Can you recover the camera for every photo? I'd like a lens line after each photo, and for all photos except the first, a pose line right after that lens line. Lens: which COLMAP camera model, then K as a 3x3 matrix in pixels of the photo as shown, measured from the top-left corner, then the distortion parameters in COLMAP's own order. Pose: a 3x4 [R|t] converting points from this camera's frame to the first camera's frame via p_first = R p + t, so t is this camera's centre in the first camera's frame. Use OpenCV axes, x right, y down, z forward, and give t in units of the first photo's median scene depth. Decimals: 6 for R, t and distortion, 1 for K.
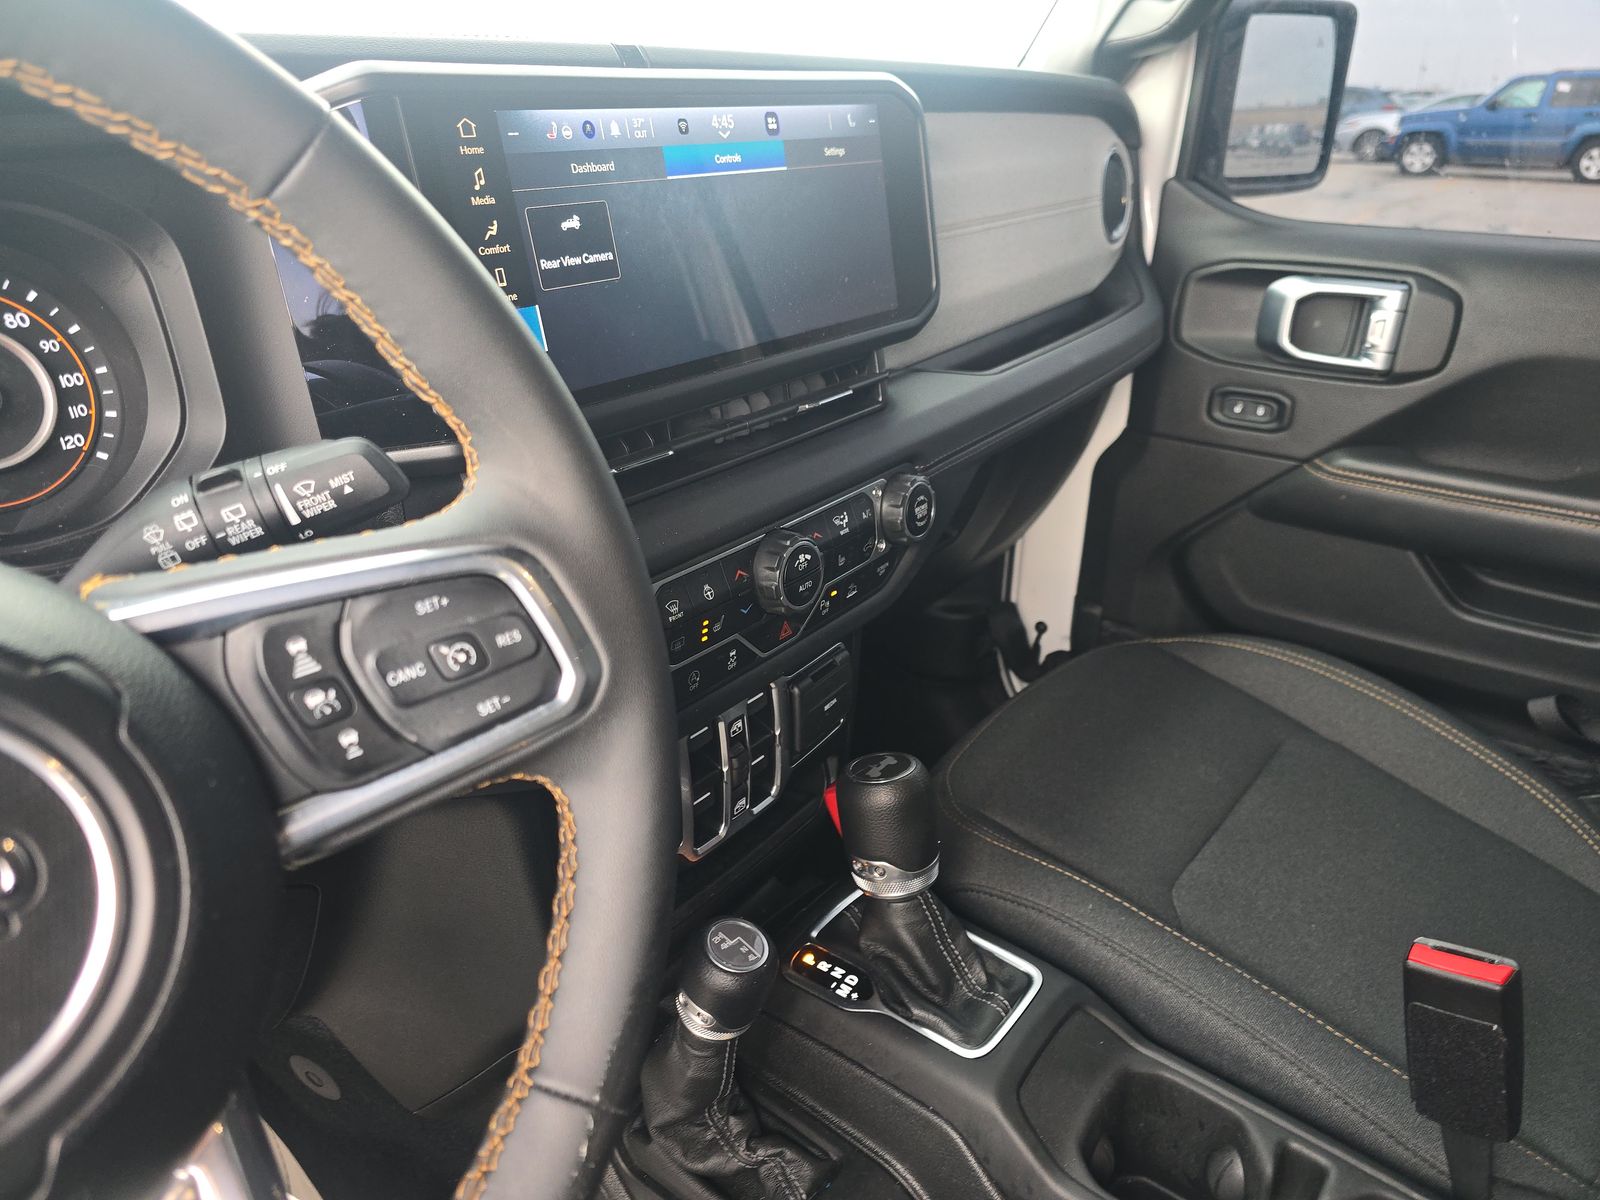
lens RADIAL K [[1112.9, 0, 780.8], [0, 1112.9, 607.0], [0, 0, 1]] dist [0.087970, -0.085125]
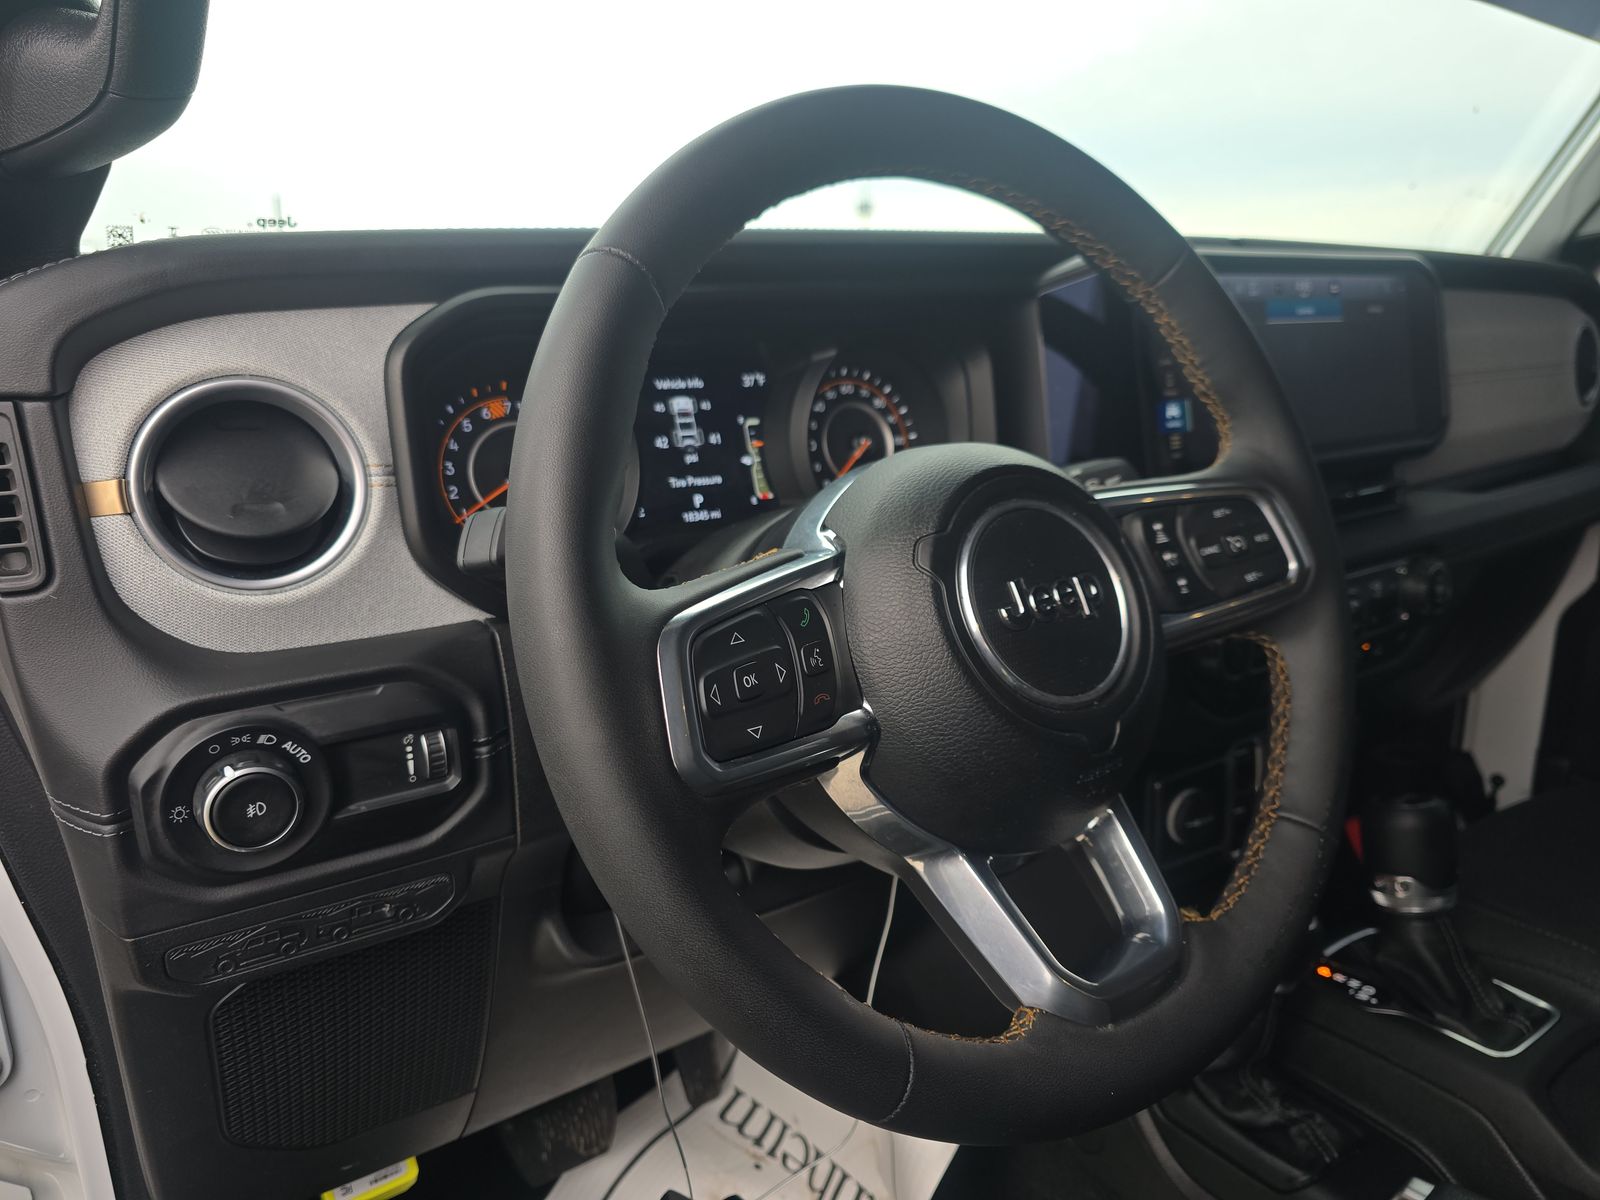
lens RADIAL K [[1015.0, 0, 869.0], [0, 1015.0, 620.6], [0, 0, 1]] dist [0.032834, -0.000530]
pose [[0.957456, 0.041650, -0.285558, -0.150064], [-0.087464, 0.984869, -0.149613, 0.170371], [0.275006, 0.168224, 0.946611, -0.211799]]
